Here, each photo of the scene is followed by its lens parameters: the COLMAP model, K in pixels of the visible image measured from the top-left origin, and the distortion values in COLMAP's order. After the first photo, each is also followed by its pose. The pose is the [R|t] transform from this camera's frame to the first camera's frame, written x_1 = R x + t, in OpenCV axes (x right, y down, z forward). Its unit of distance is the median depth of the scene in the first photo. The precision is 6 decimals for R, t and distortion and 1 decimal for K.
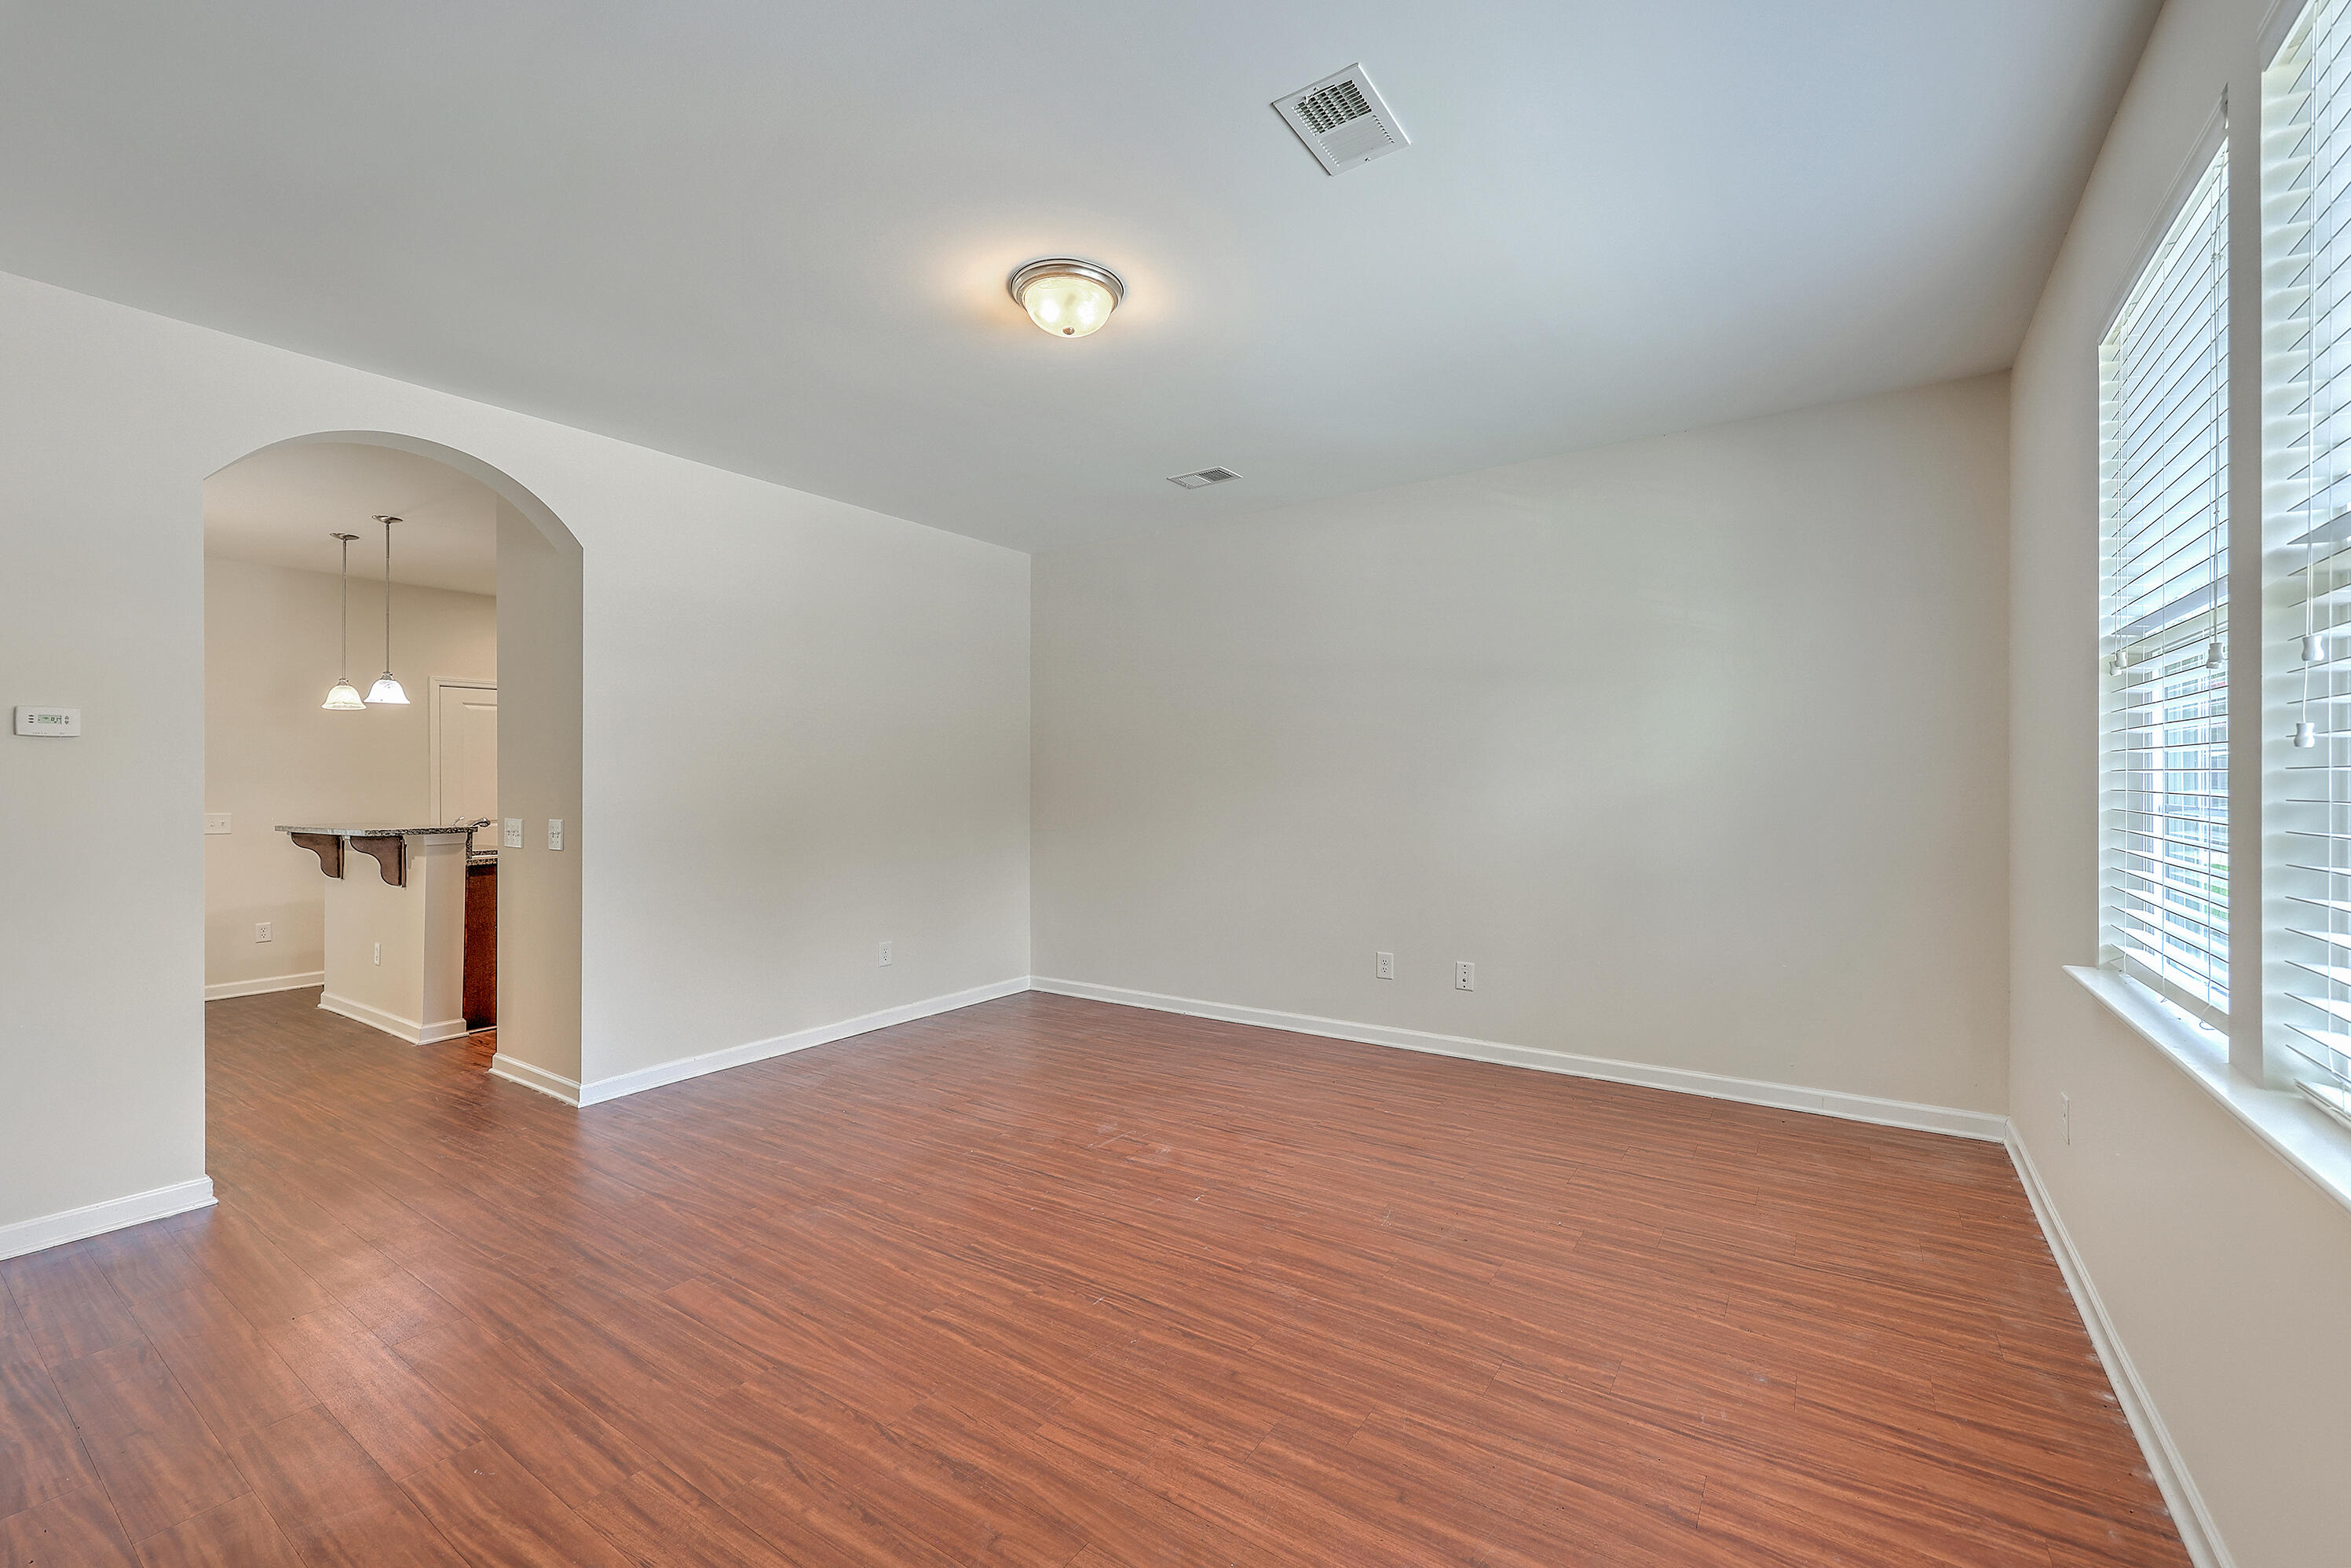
lens RADIAL K [[957.9, 0, 1180.6], [0, 957.9, 797.2], [0, 0, 1]] dist [-0.000212, -0.000228]
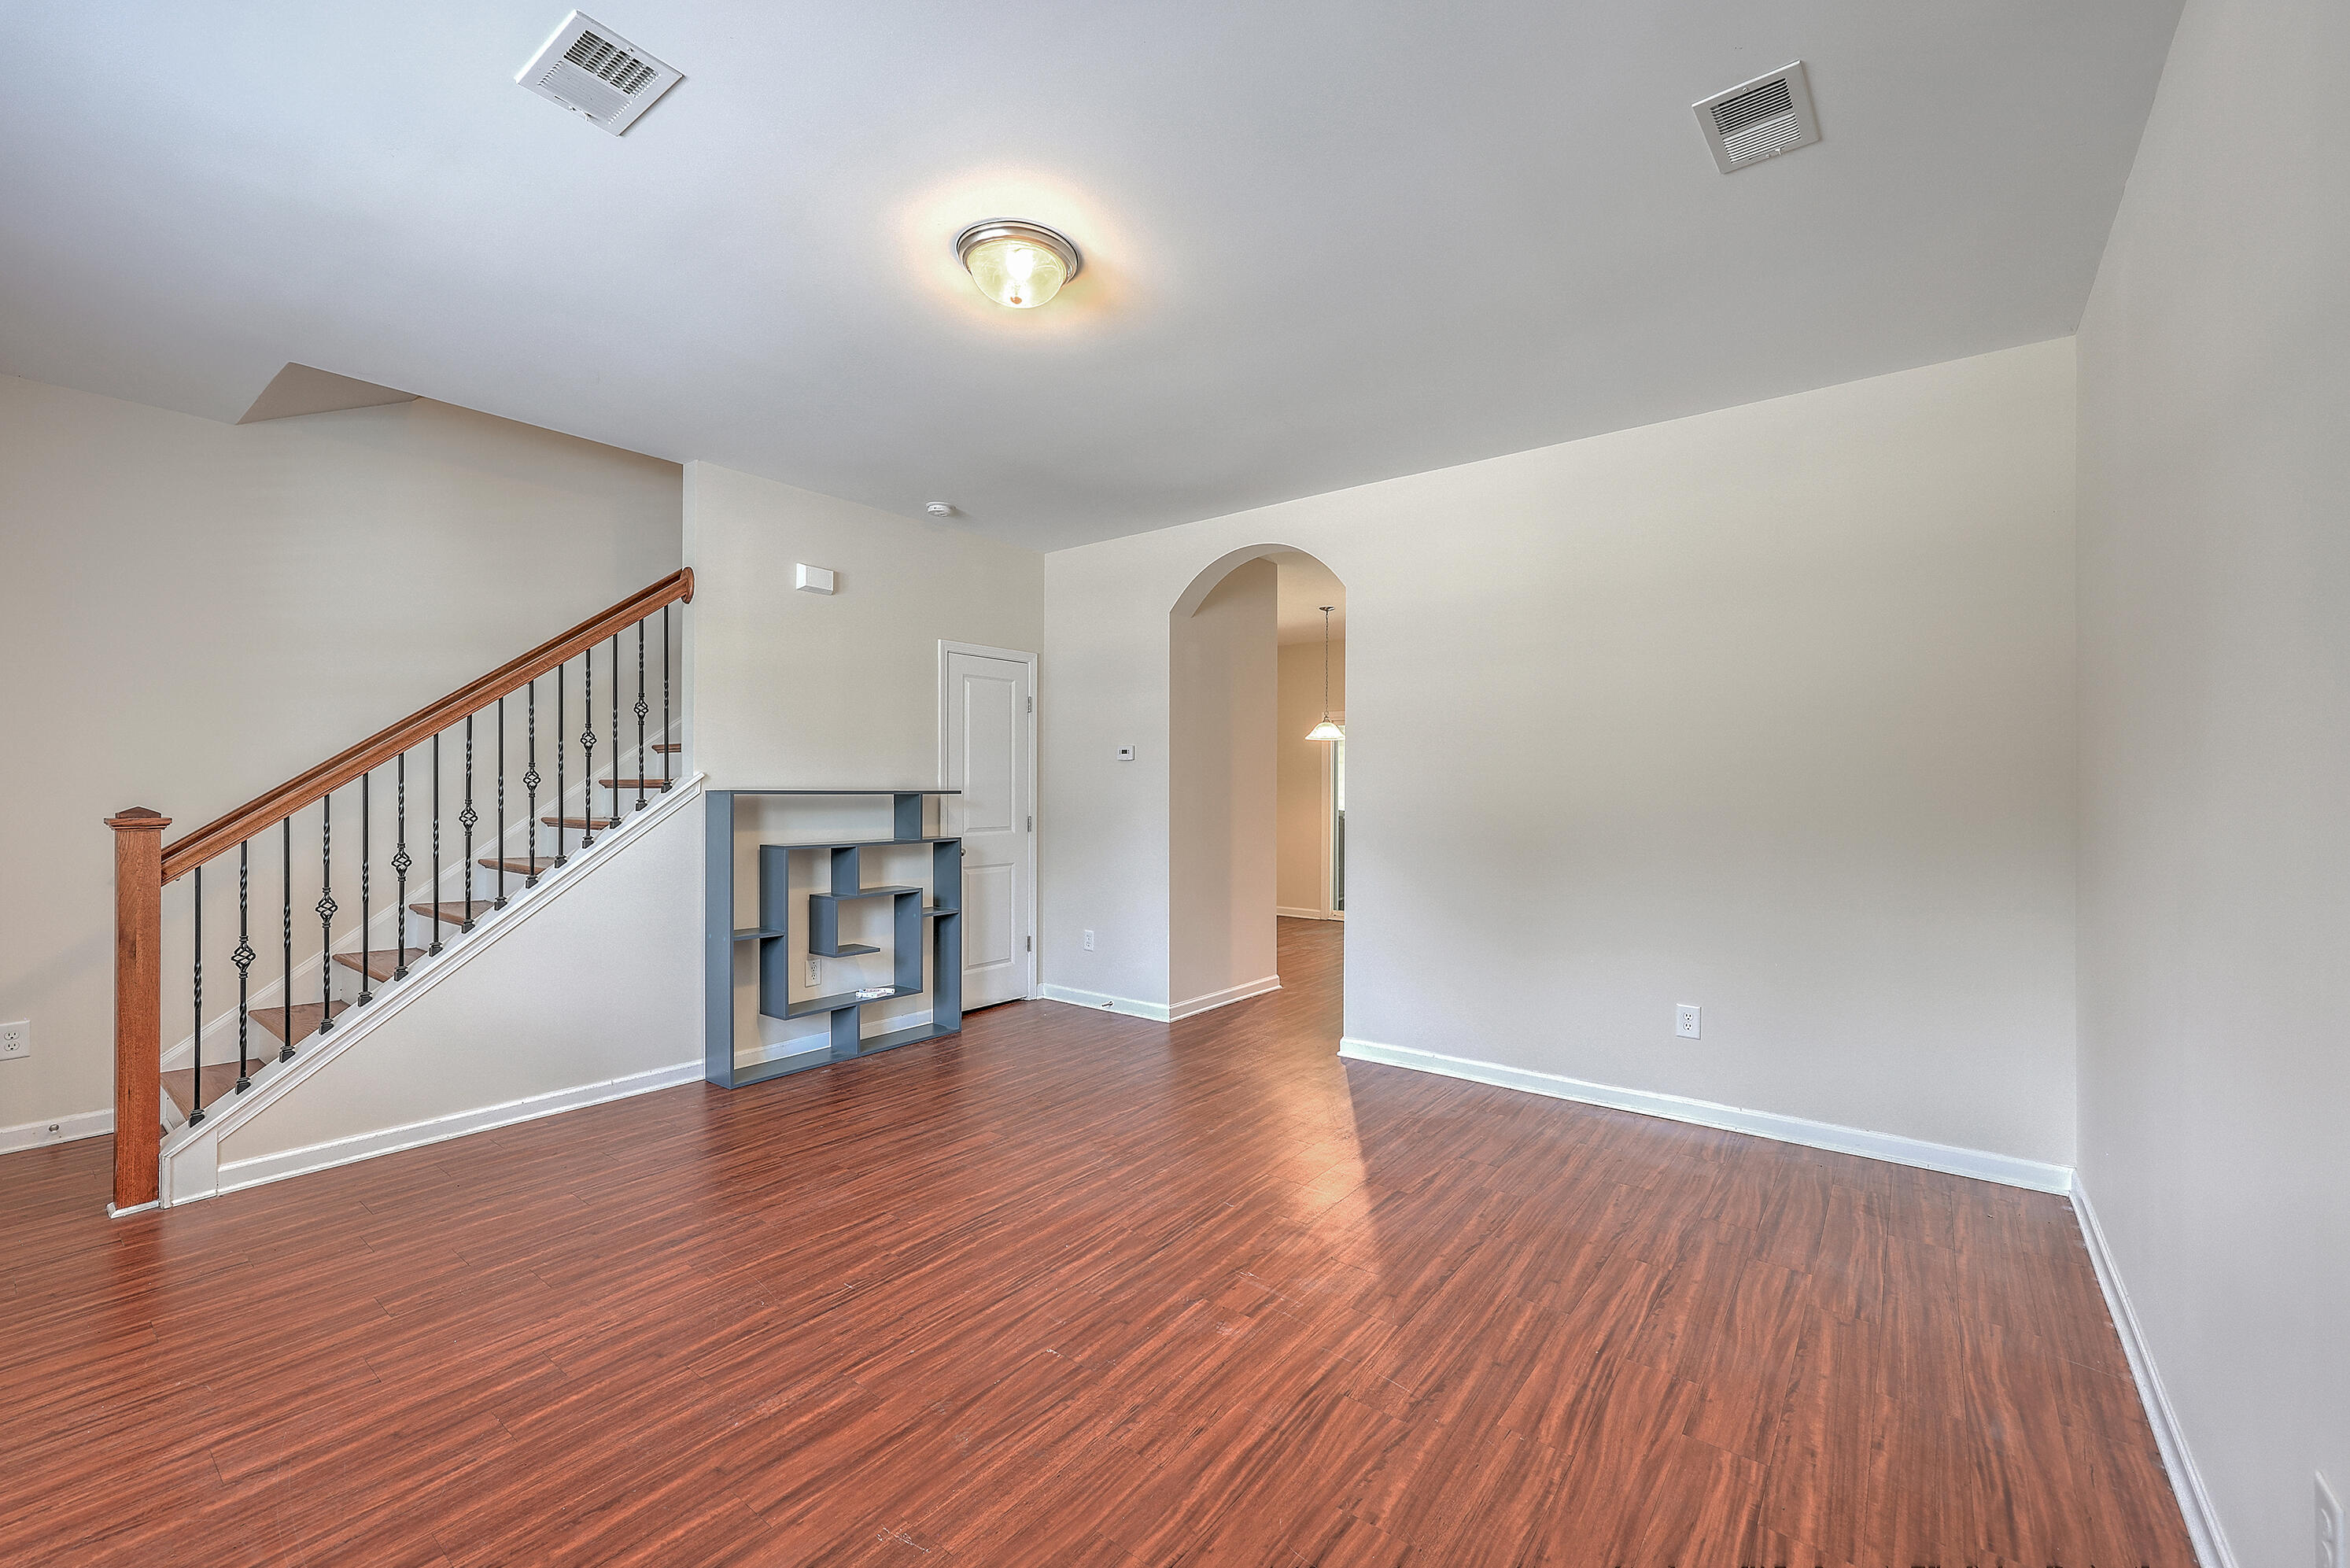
lens RADIAL K [[957.5, 0, 1180.3], [0, 957.5, 770.2], [0, 0, 1]] dist [-0.000212, -0.000228]
pose [[-0.052377, -0.007664, -0.998598, 0.793684], [-0.020530, 0.999767, -0.006596, -0.022764], [0.998416, 0.020156, -0.052522, 1.201334]]
